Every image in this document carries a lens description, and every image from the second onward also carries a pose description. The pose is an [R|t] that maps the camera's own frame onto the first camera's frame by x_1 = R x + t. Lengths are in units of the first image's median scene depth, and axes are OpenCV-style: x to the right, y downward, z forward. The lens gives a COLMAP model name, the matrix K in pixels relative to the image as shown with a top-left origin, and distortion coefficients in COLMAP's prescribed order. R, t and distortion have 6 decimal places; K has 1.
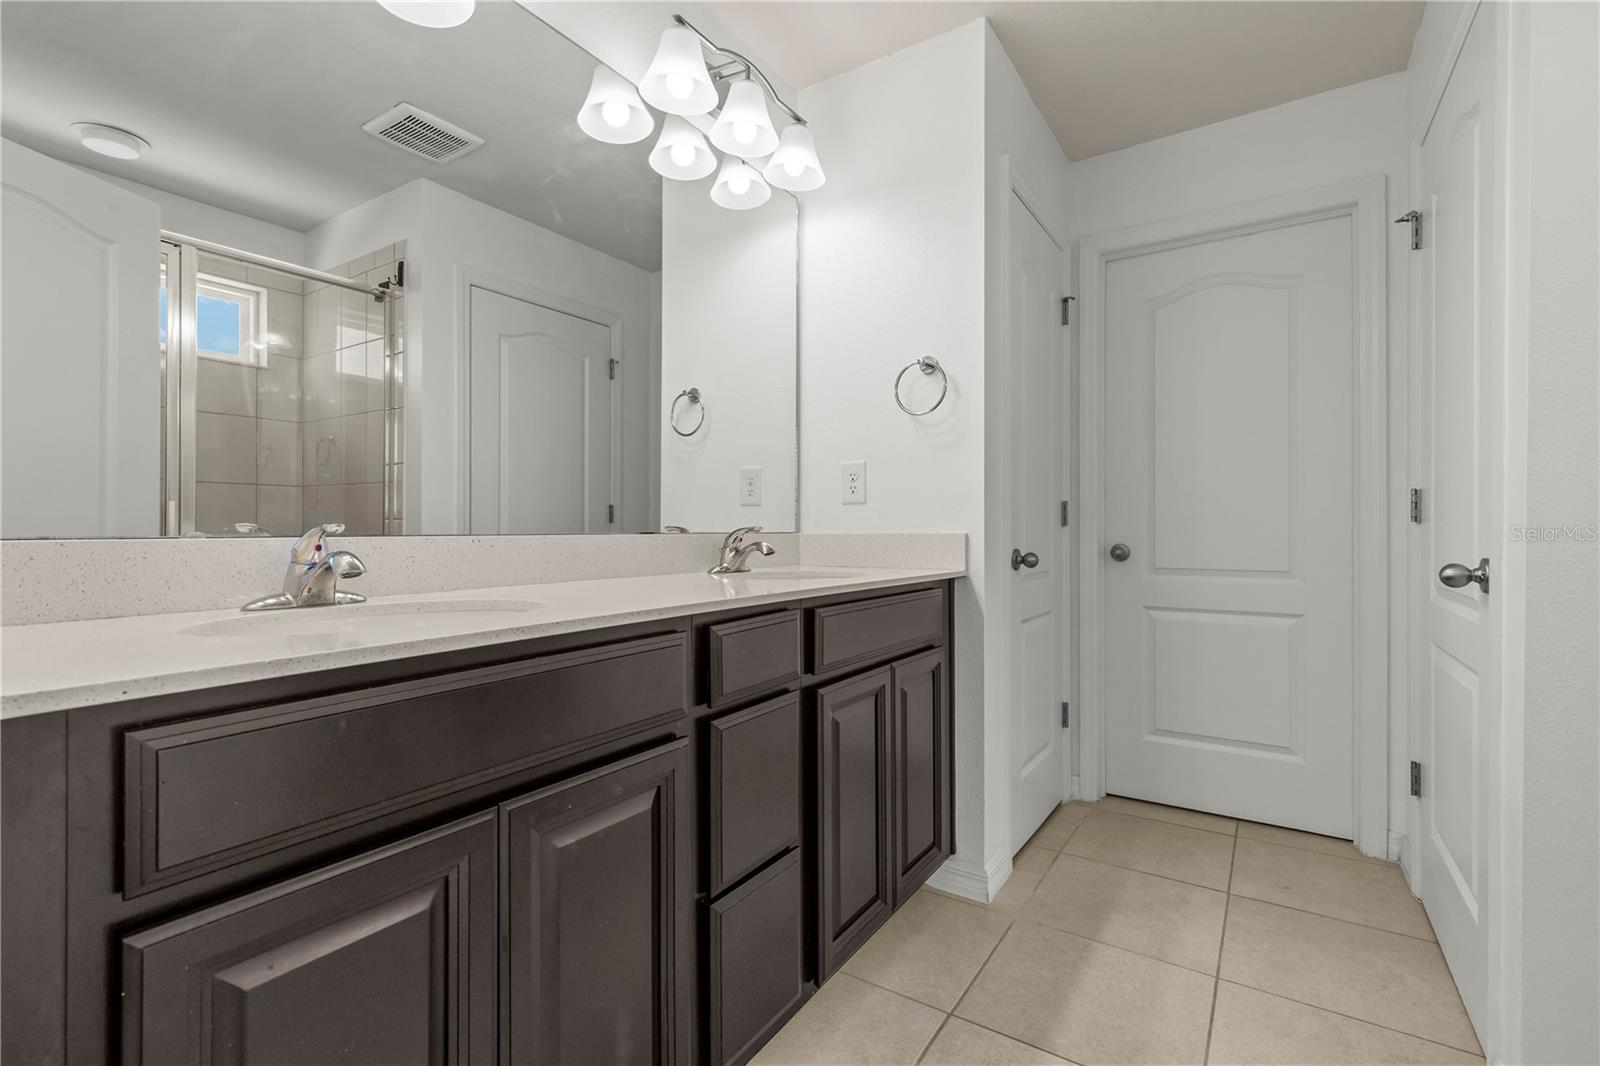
lens RADIAL K [[721.2, 0, 801.1], [0, 721.2, 527.8], [0, 0, 1]] dist [0.007649, -0.001205]
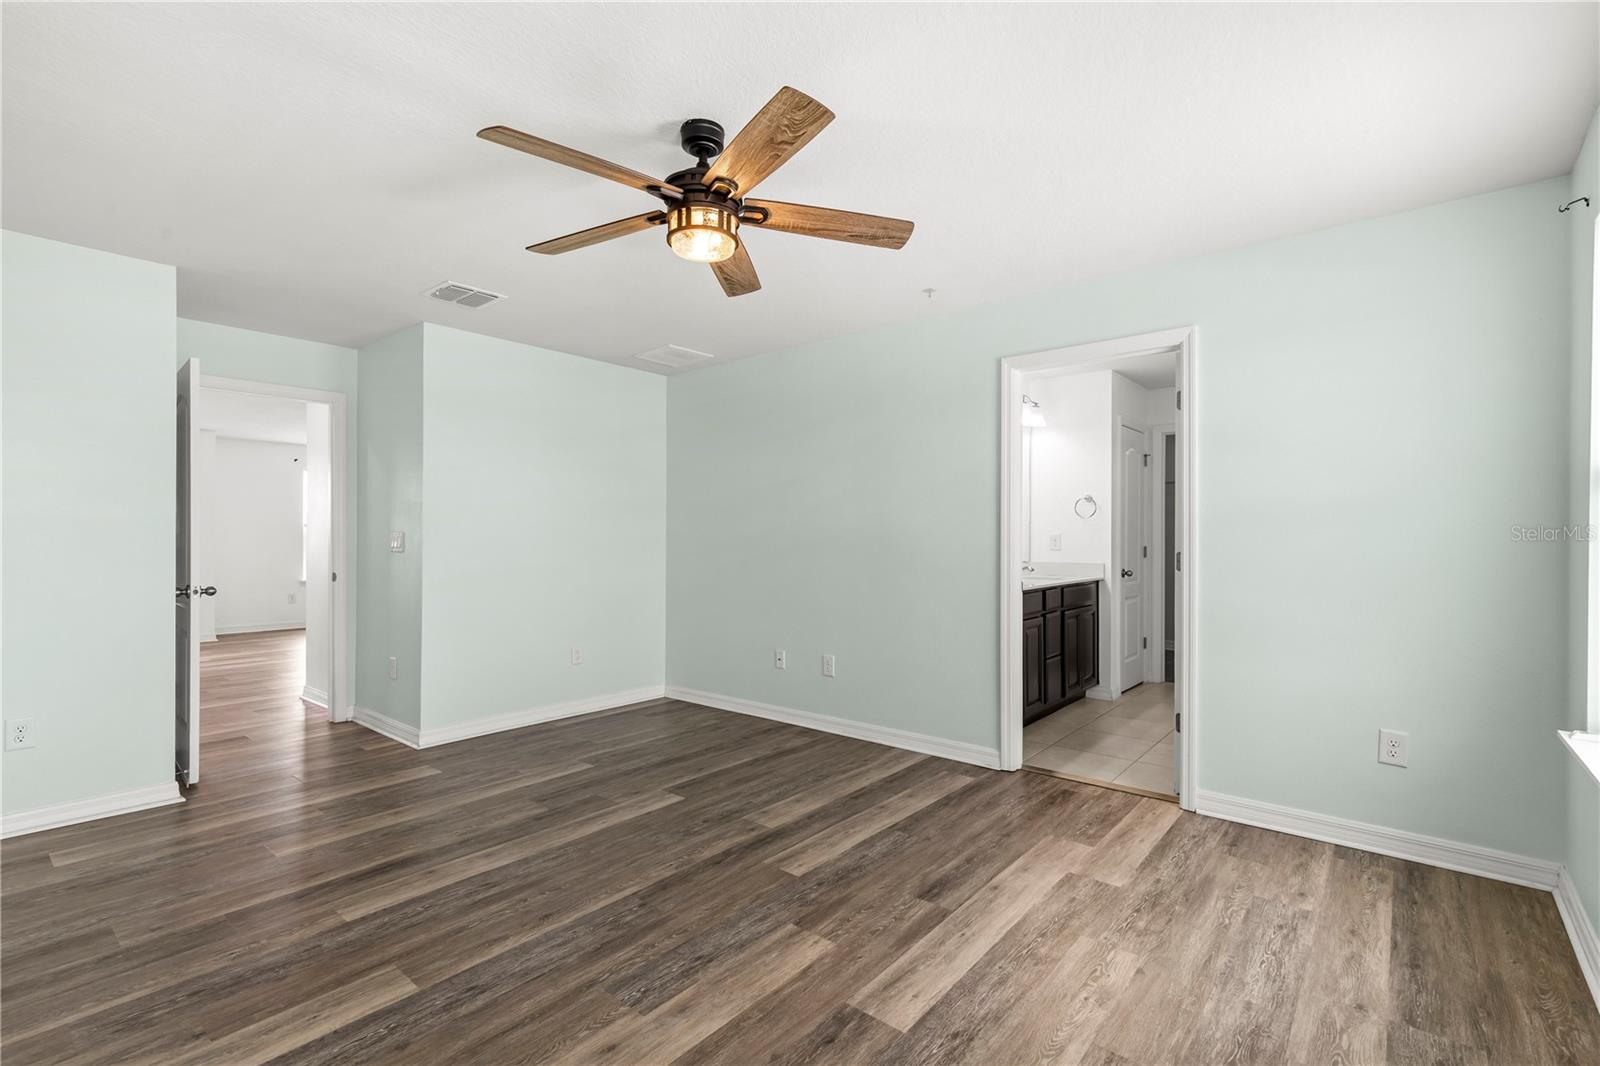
lens RADIAL K [[721.2, 0, 804.7], [0, 721.2, 524.6], [0, 0, 1]] dist [0.007649, -0.001205]
pose [[0.993998, 0.005020, -0.109281, -0.572524], [-0.006180, 0.999928, -0.010283, -0.099625], [0.109222, 0.010897, 0.993958, -1.751777]]
